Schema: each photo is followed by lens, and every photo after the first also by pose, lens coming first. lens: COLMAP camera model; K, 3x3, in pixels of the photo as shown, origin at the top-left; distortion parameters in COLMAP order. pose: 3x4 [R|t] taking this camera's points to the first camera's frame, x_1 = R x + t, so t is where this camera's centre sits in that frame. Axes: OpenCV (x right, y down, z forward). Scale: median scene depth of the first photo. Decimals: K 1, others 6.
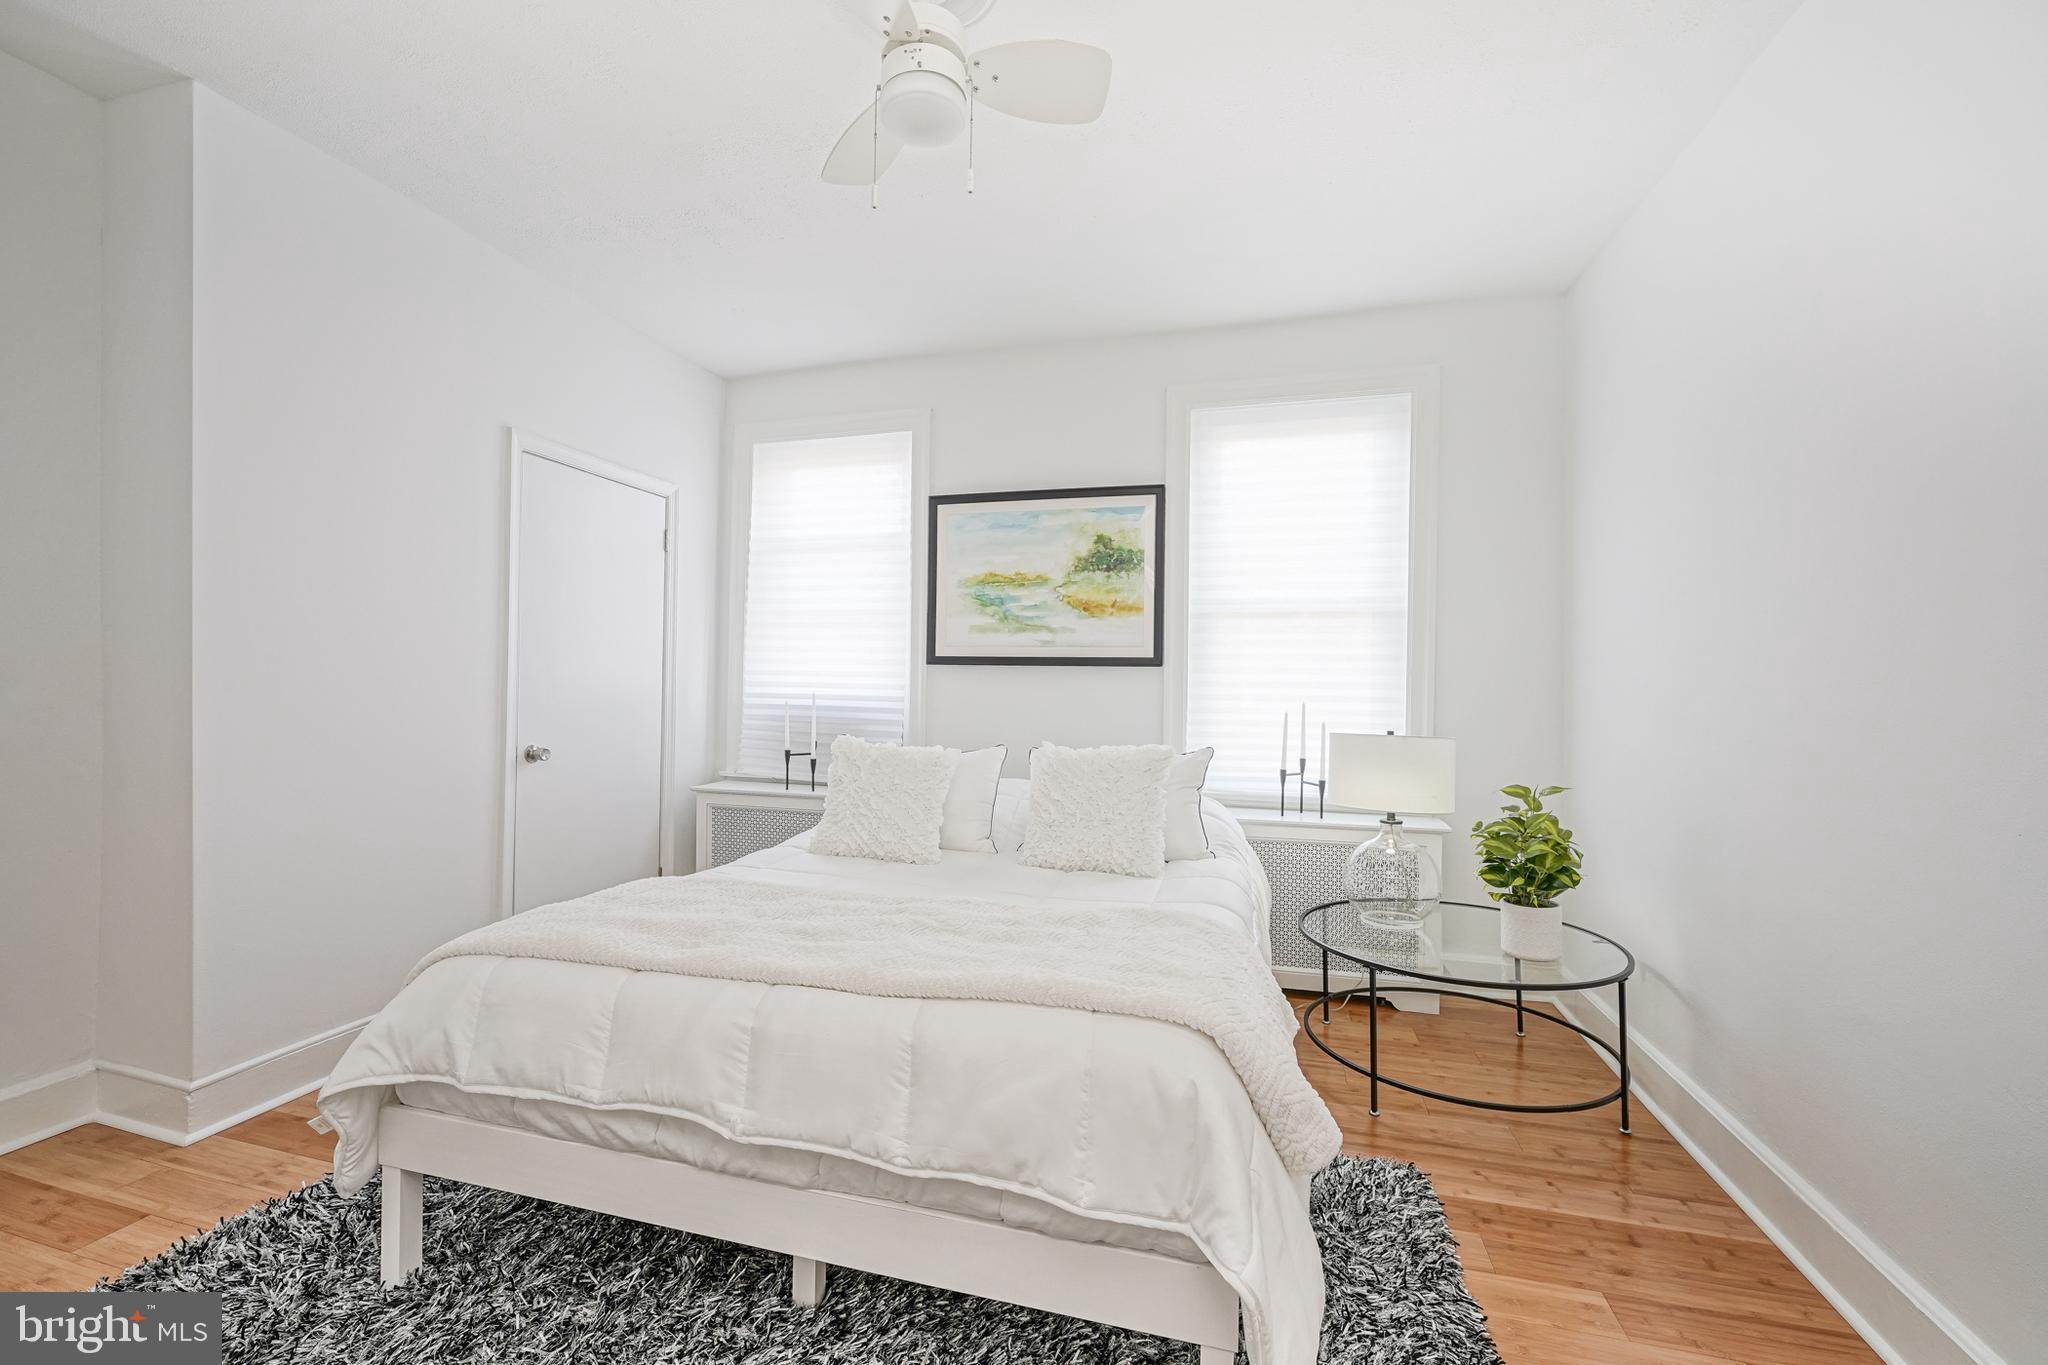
lens RADIAL K [[840.9, 0, 1026.5], [0, 840.9, 681.5], [0, 0, 1]] dist [-0.001437, 0.000446]
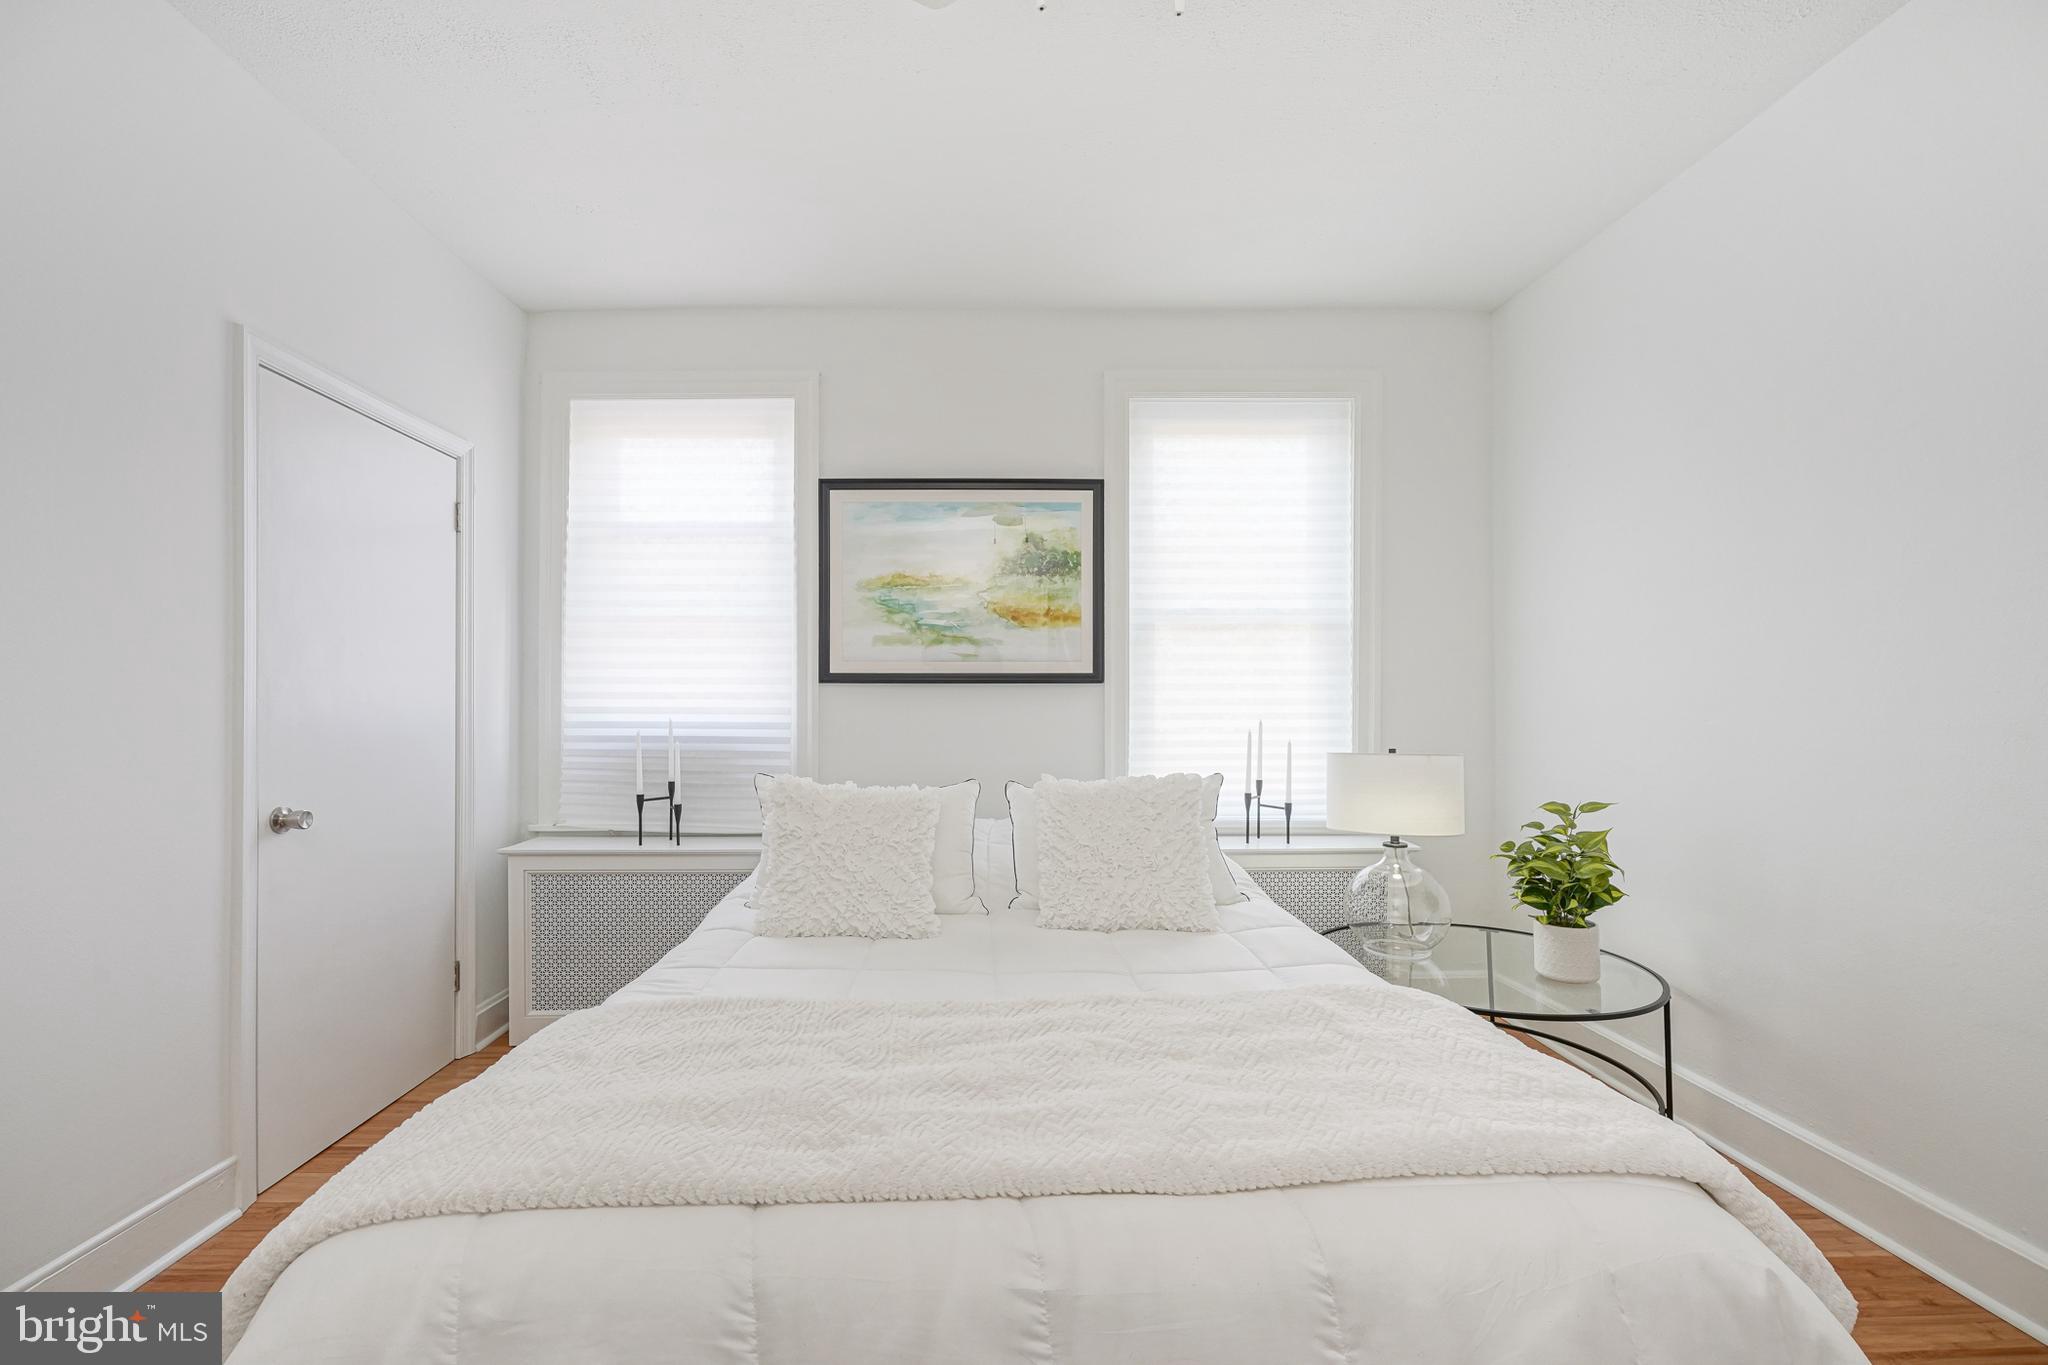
lens RADIAL K [[840.9, 0, 992.0], [0, 840.9, 704.8], [0, 0, 1]] dist [-0.001437, 0.000446]
pose [[0.958987, -0.015086, 0.283049, -0.205918], [0.013616, 0.999882, 0.007158, -0.002616], [-0.283123, -0.003010, 0.959079, 0.174115]]
